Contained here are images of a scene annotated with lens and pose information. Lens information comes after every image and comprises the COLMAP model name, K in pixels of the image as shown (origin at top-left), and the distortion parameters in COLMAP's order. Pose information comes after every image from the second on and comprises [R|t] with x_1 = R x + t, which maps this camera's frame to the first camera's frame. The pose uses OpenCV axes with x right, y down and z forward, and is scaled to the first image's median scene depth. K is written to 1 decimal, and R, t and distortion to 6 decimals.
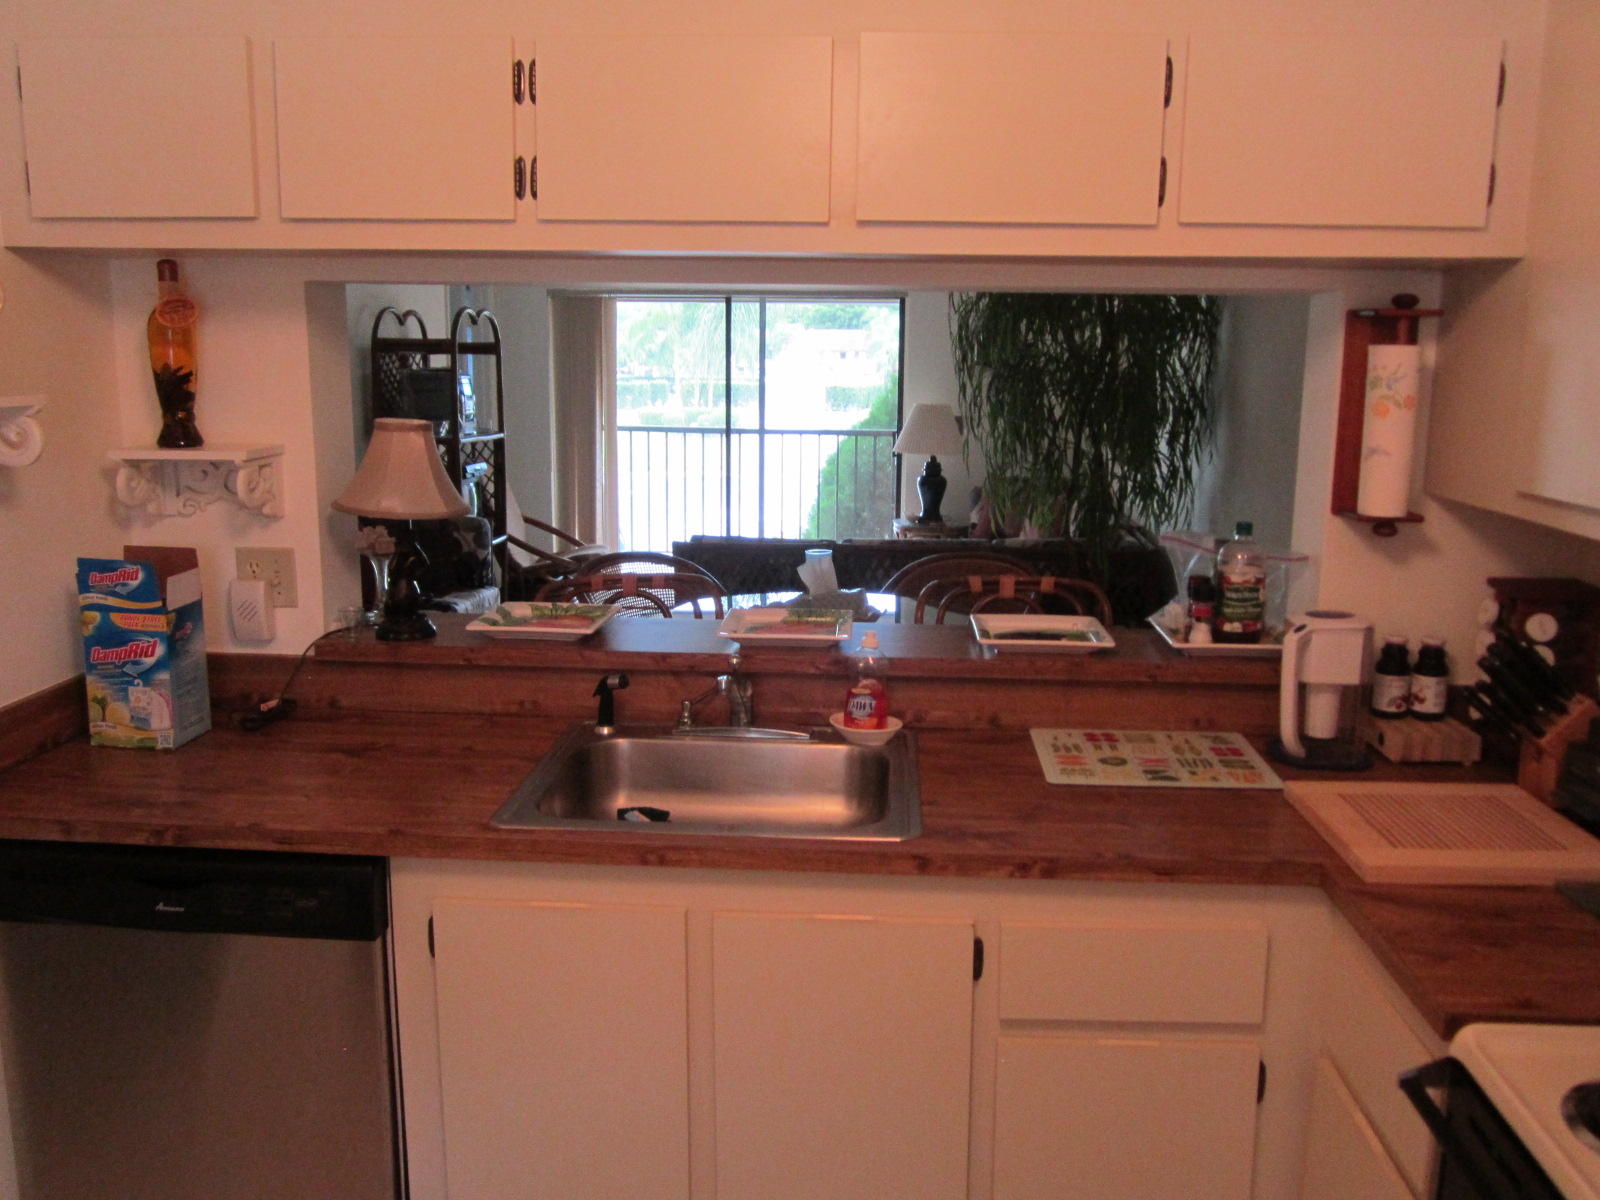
lens RADIAL K [[1333.9, 0, 820.4], [0, 1333.9, 578.9], [0, 0, 1]] dist [-0.033541, 0.009713]
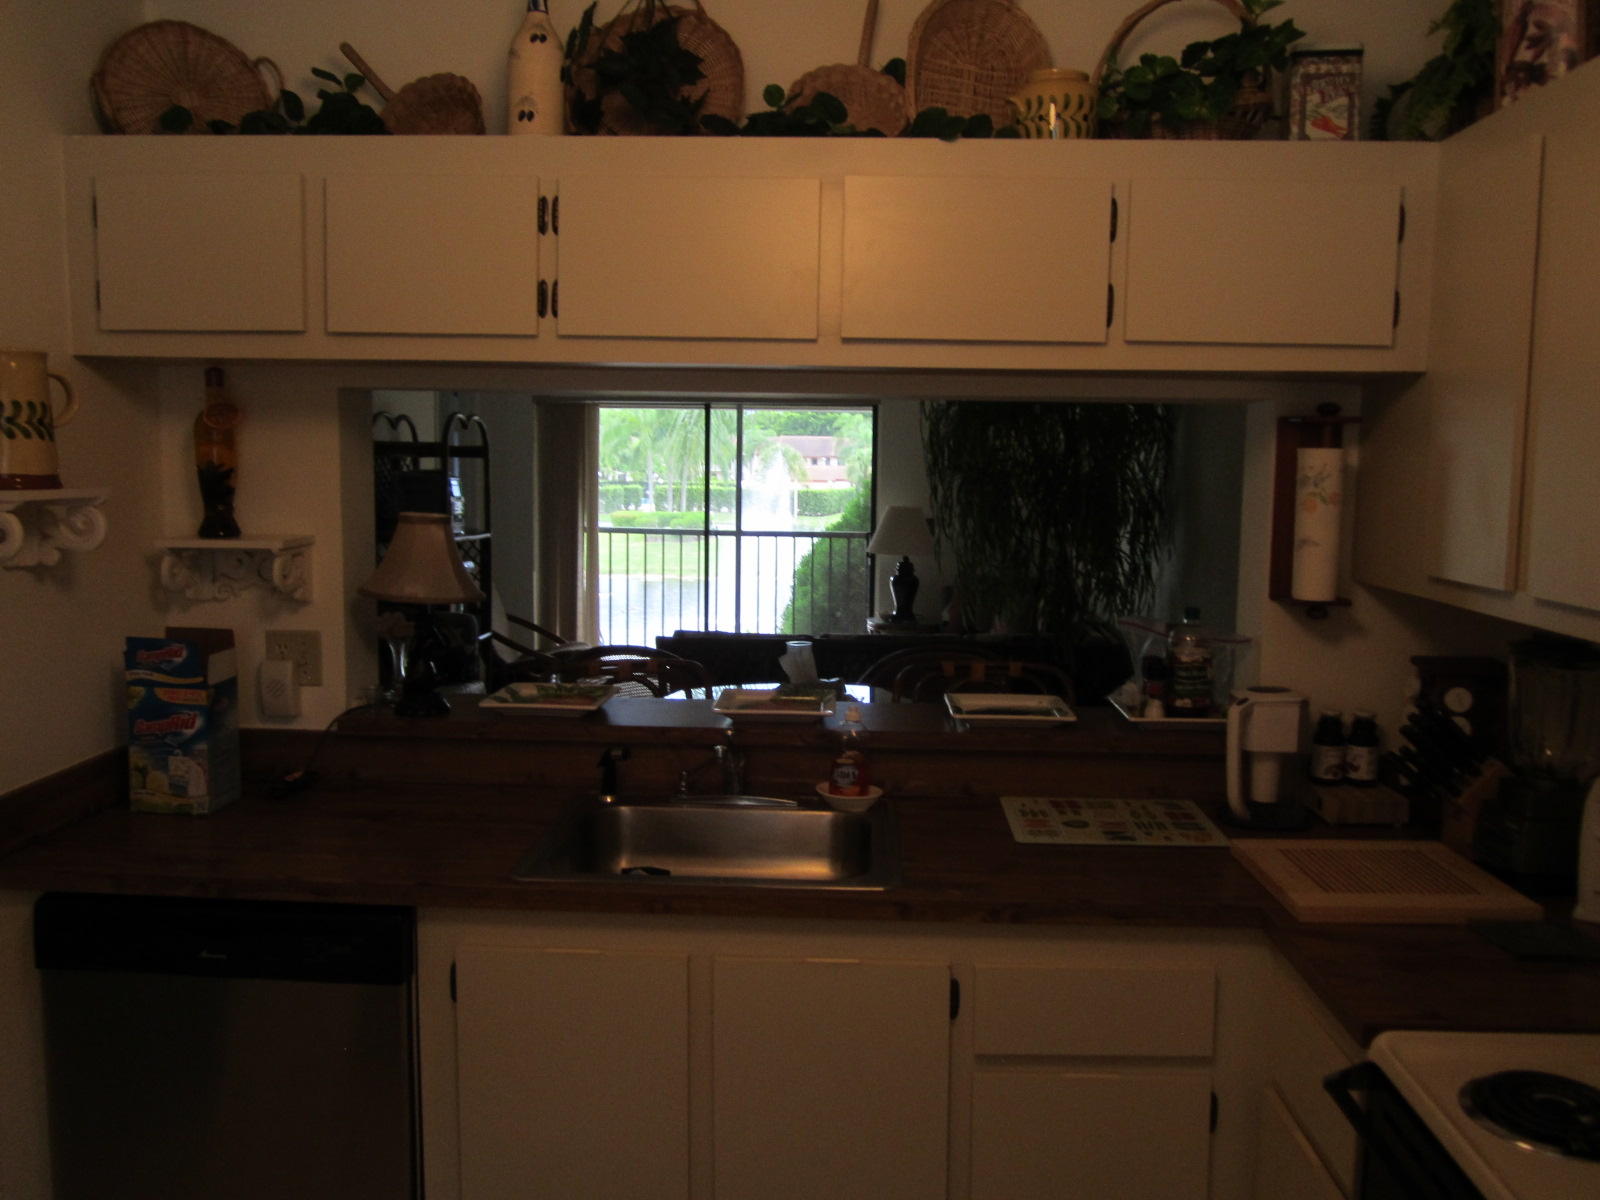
lens RADIAL K [[1333.9, 0, 822.6], [0, 1333.9, 566.2], [0, 0, 1]] dist [-0.033541, 0.009713]
pose [[0.999738, 0.001442, 0.022858, -0.012601], [0.000562, 0.996169, -0.087449, 0.020163], [-0.022896, 0.087439, 0.995907, -0.096525]]
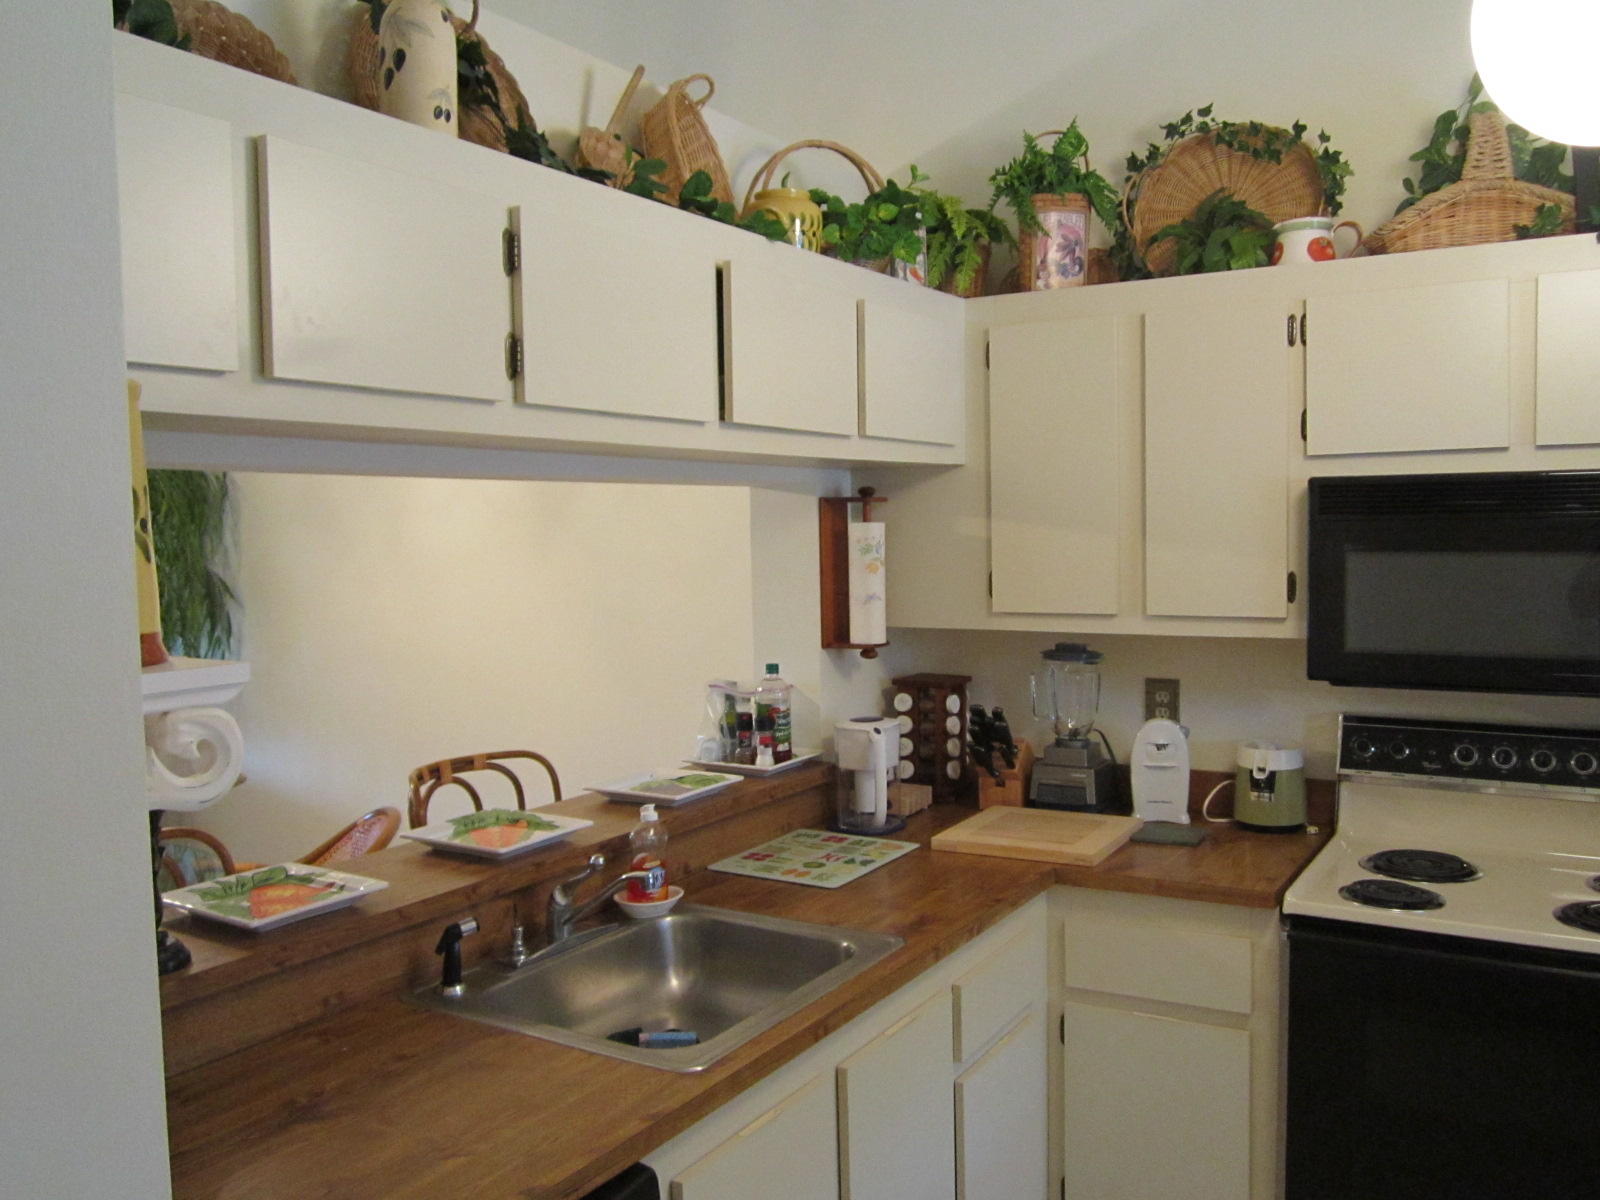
lens RADIAL K [[1333.9, 0, 810.3], [0, 1333.9, 602.1], [0, 0, 1]] dist [-0.033541, 0.009713]
pose [[0.470342, -0.076260, 0.879183, -0.785718], [0.167549, 0.985855, -0.004122, -0.089918], [-0.866433, 0.149246, 0.476466, 0.363820]]
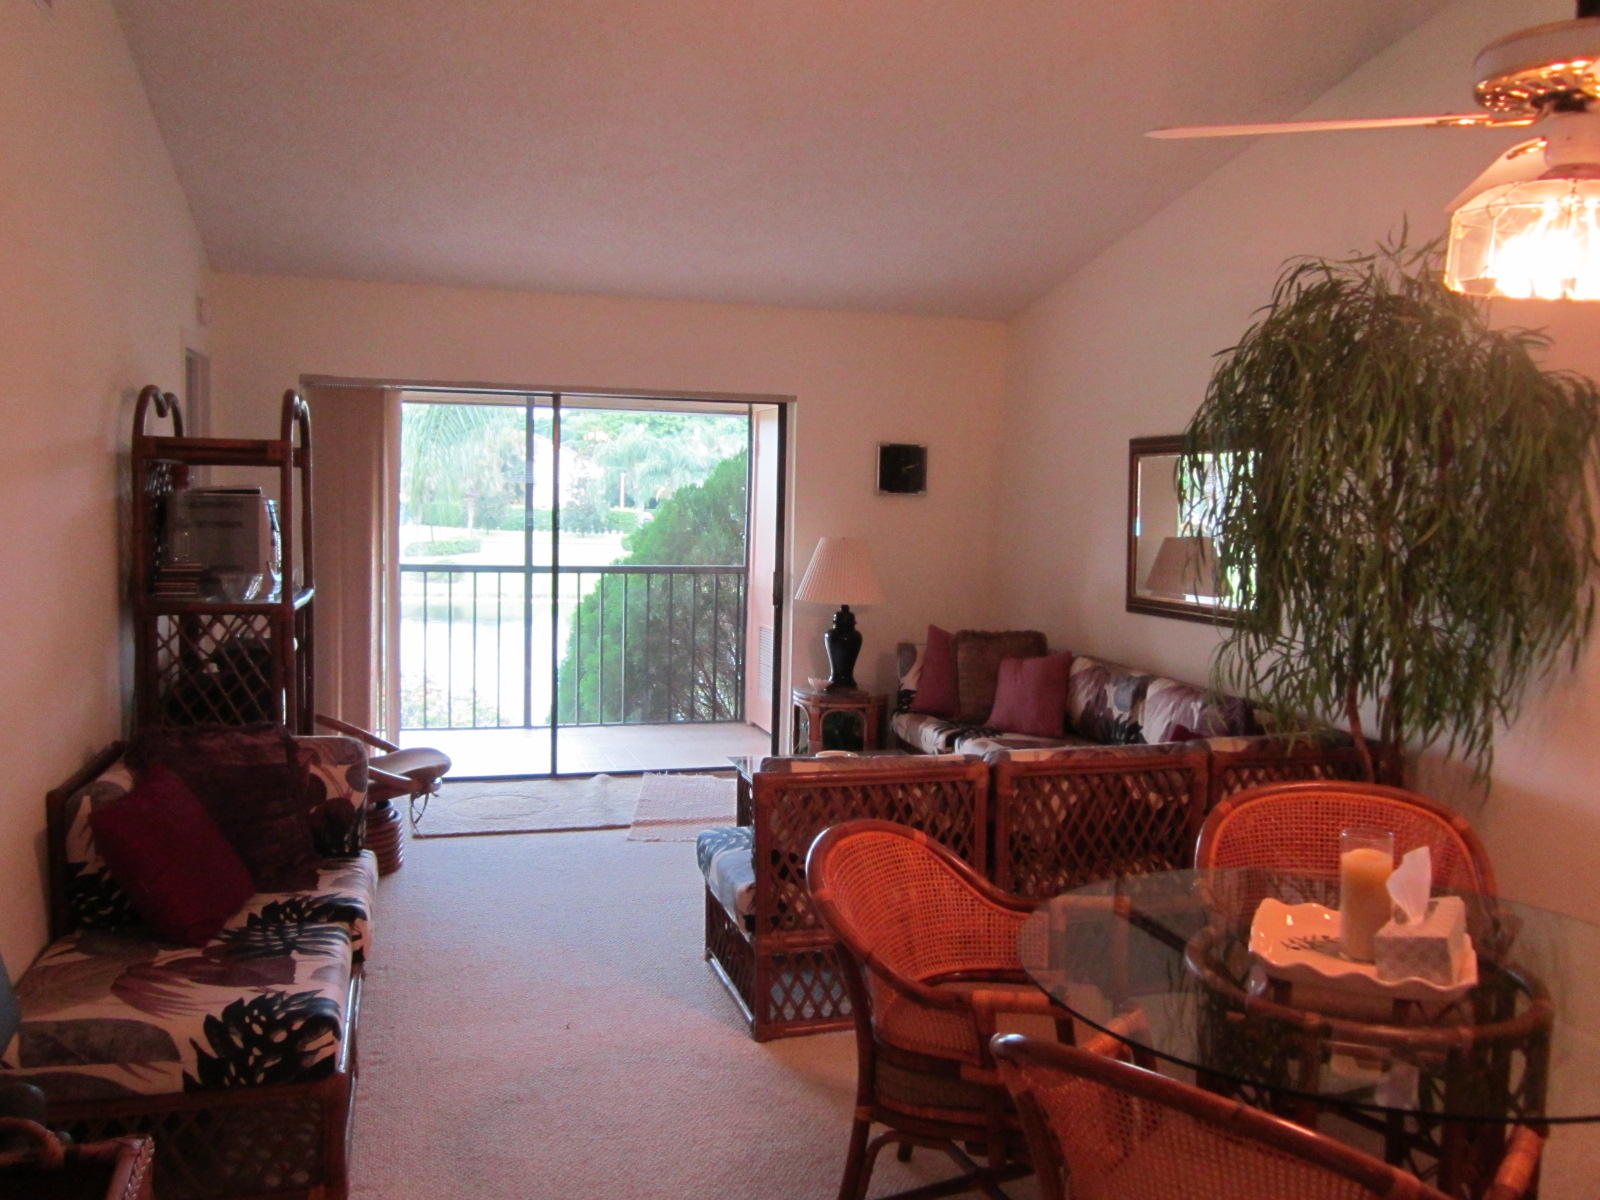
lens RADIAL K [[1333.9, 0, 809.0], [0, 1333.9, 598.3], [0, 0, 1]] dist [-0.033541, 0.009713]
pose [[0.938003, -0.018581, 0.346129, -0.790460], [0.043322, 0.997017, -0.063880, -0.181286], [-0.343910, 0.074914, 0.936010, 1.072314]]
